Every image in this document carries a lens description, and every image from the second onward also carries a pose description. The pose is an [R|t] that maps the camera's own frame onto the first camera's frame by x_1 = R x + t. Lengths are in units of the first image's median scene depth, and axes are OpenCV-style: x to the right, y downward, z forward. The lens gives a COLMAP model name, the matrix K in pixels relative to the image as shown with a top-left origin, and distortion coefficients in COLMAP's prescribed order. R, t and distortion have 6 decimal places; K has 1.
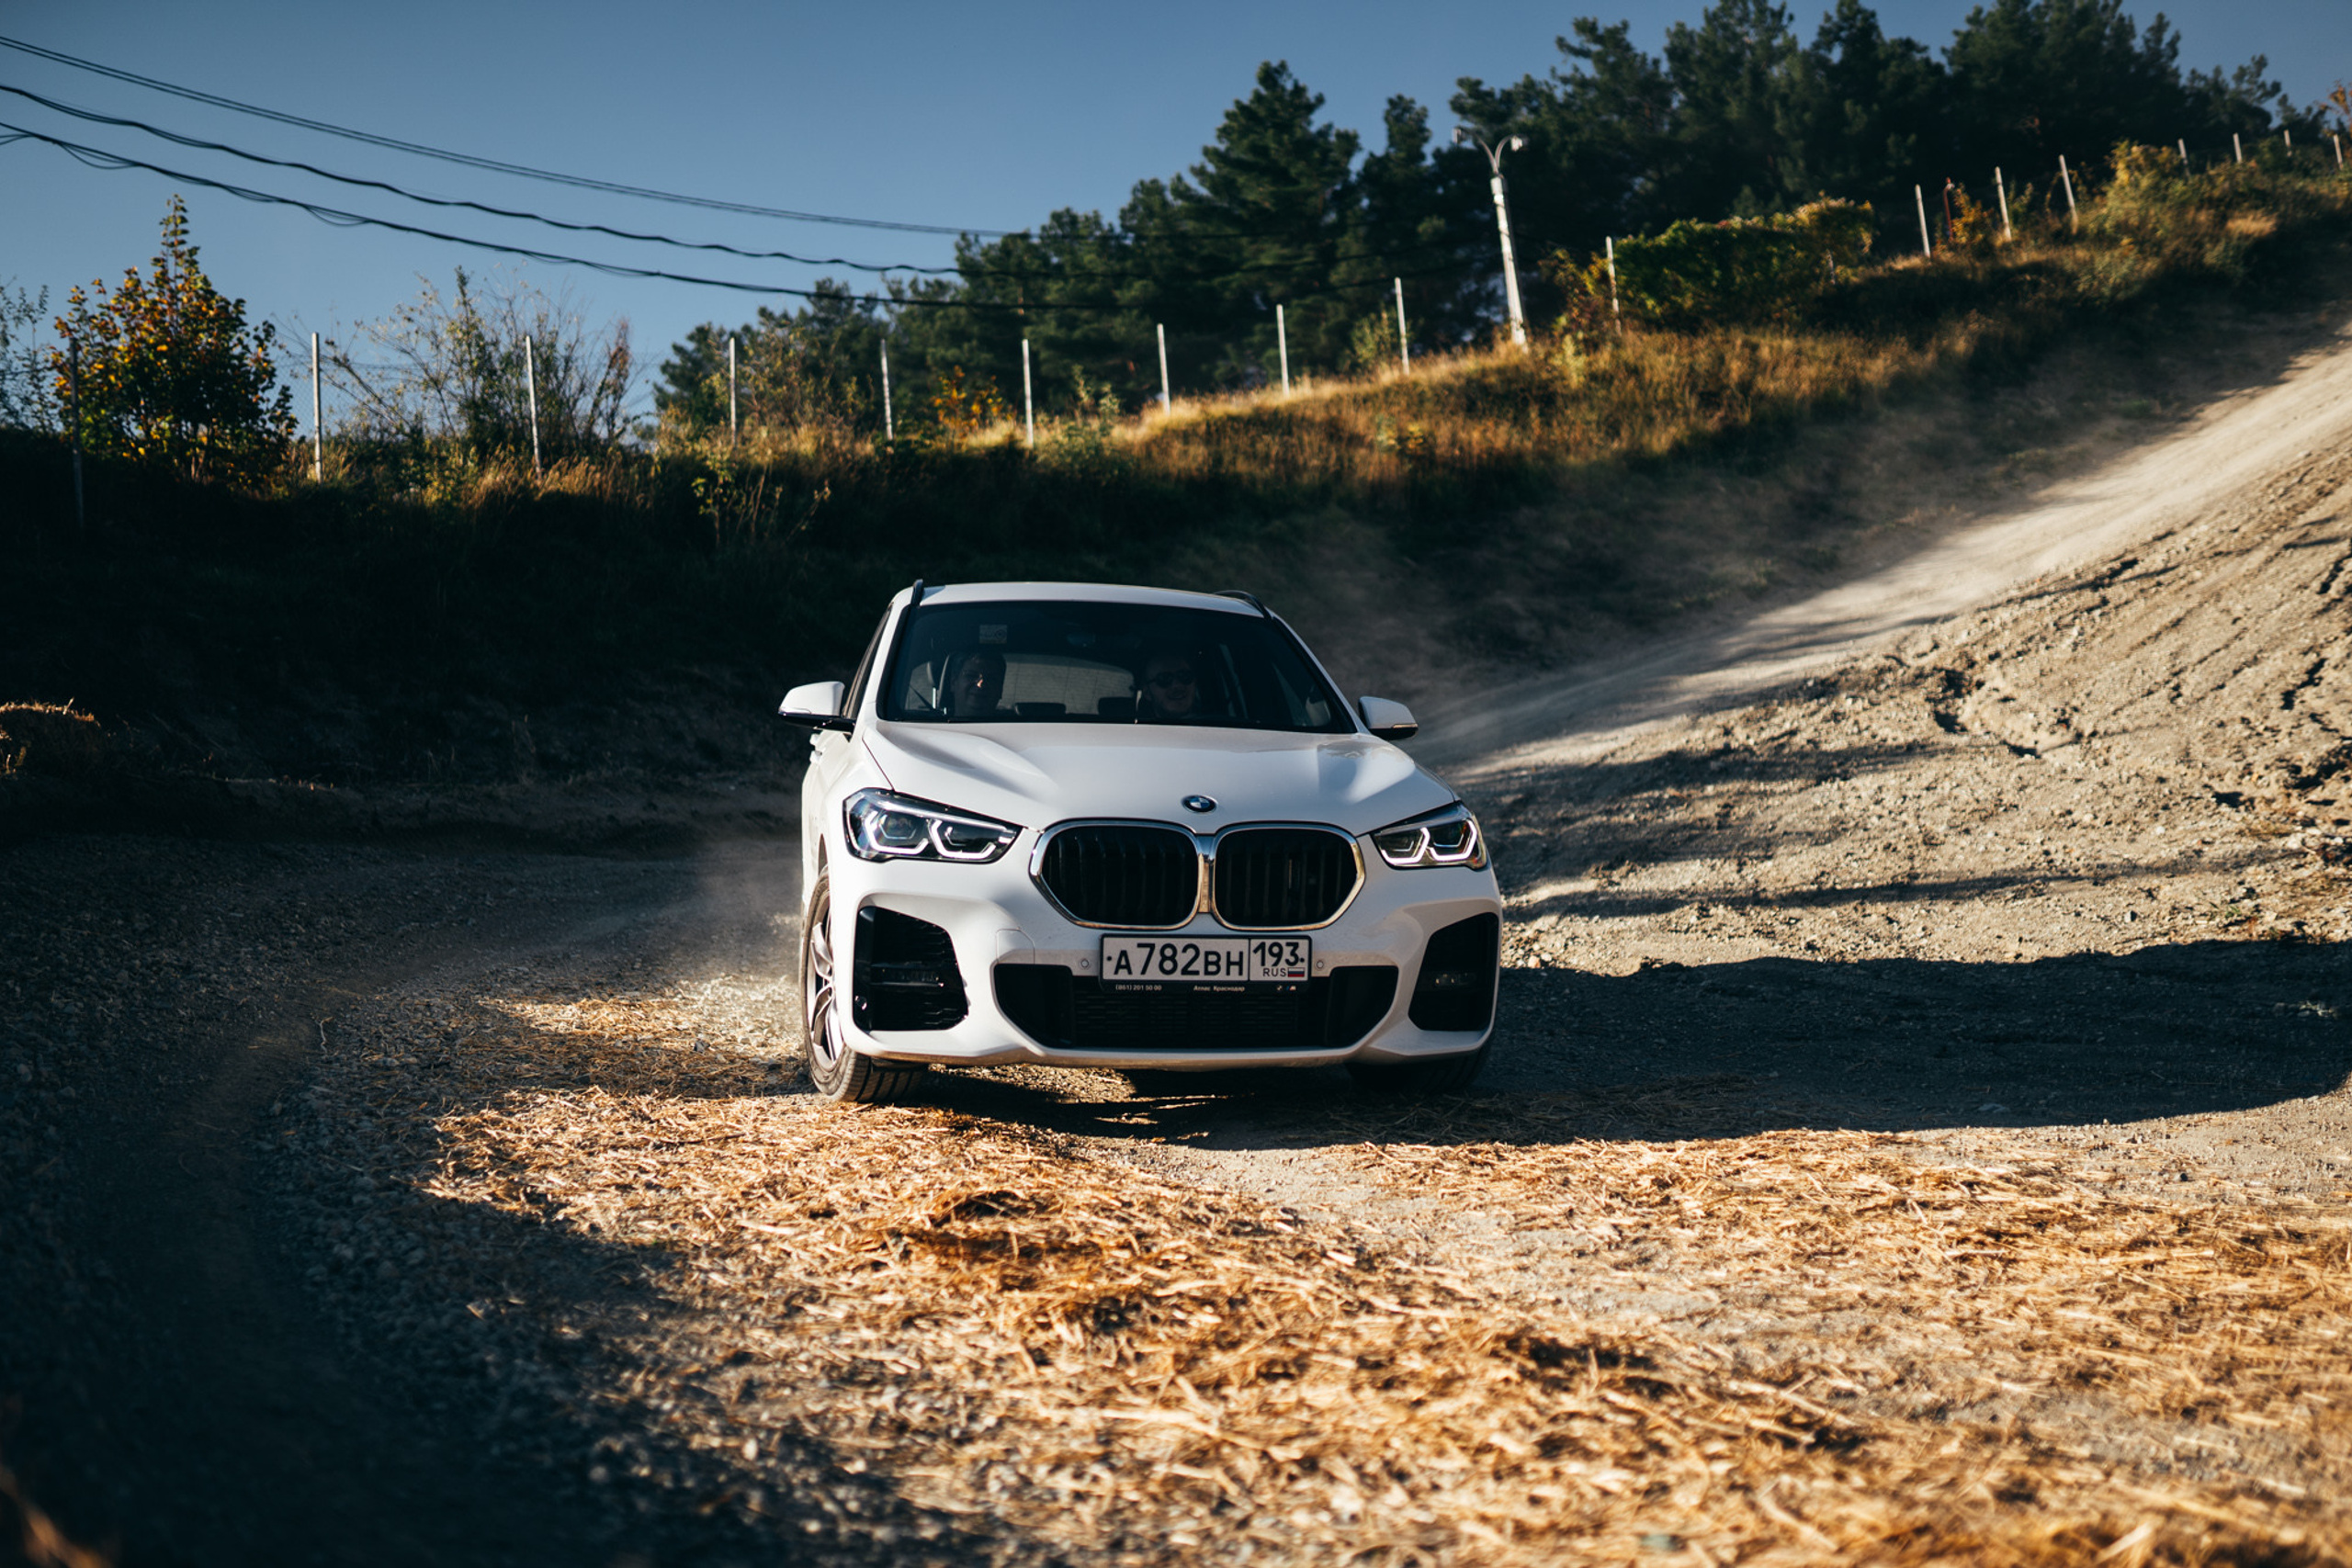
lens RADIAL K [[2395.5, 0, 1176.0], [0, 2395.5, 784.0], [0, 0, 1]] dist [0.061105, 0.018327]
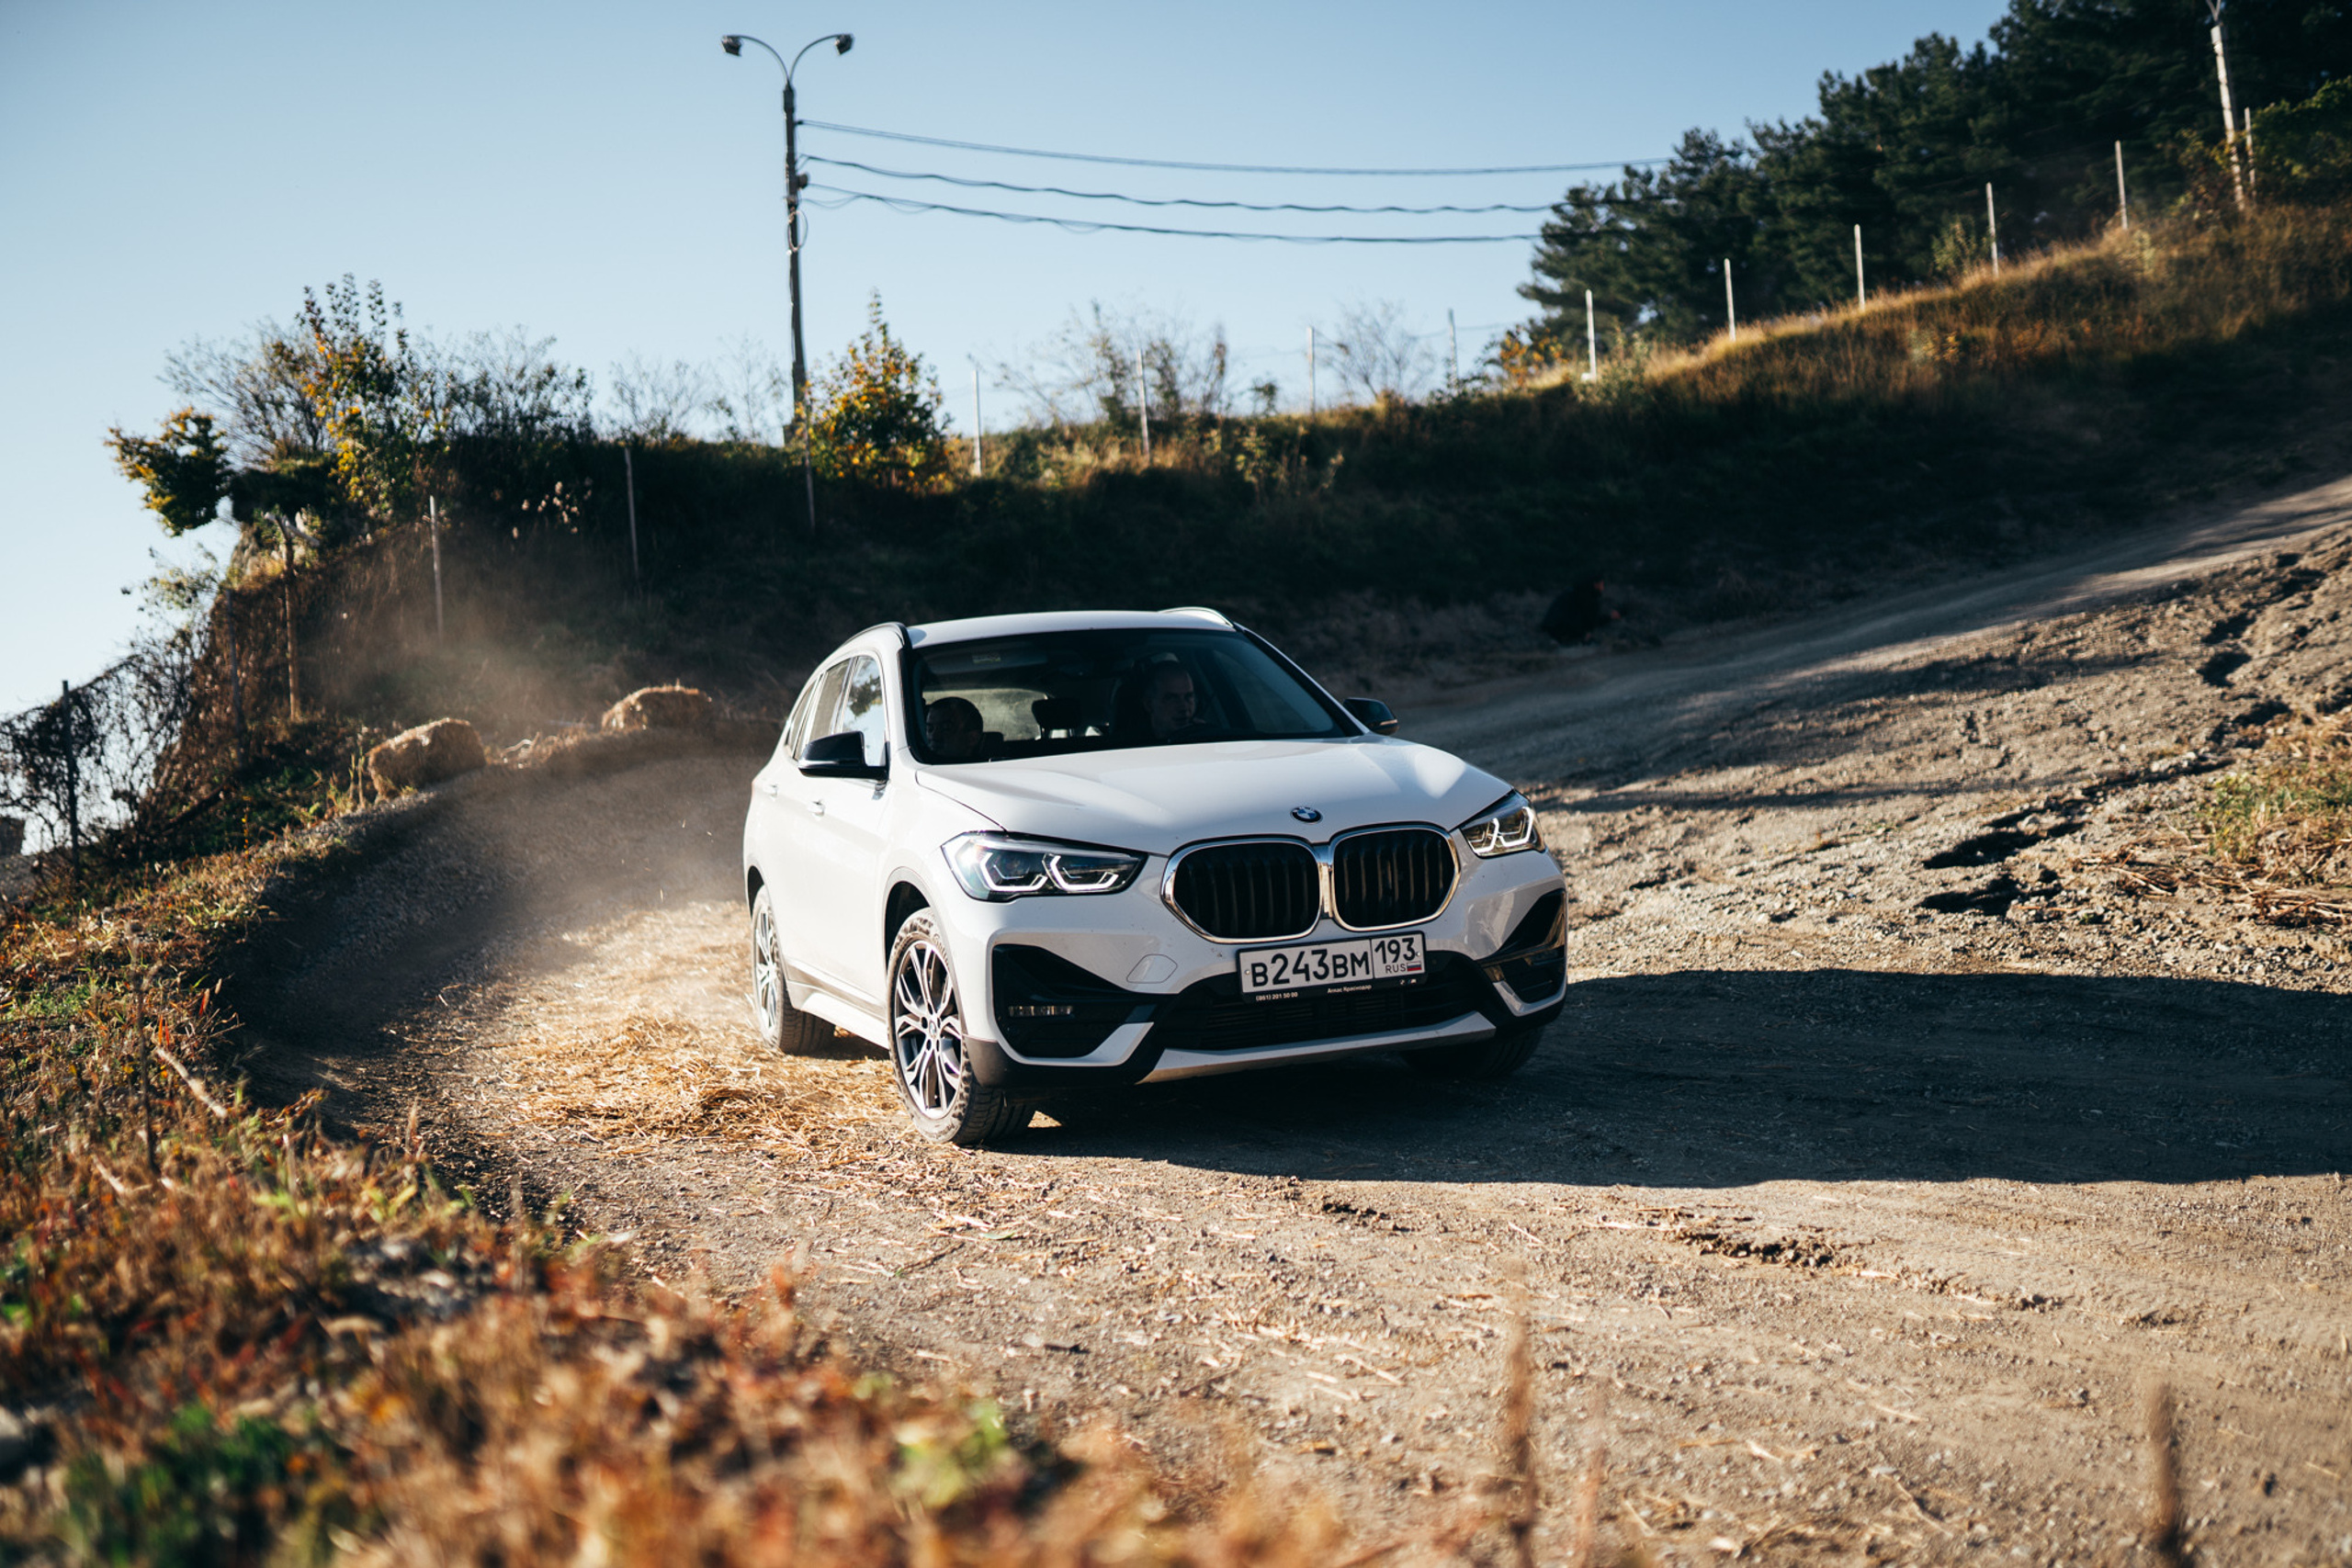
lens RADIAL K [[2395.5, 0, 1176.0], [0, 2395.5, 784.0], [0, 0, 1]] dist [0.061105, 0.018327]
pose [[0.922998, 0.005066, -0.384770, 0.189555], [0.021664, 0.997643, 0.065103, -0.023188], [0.384193, -0.068425, 0.920714, -0.165478]]
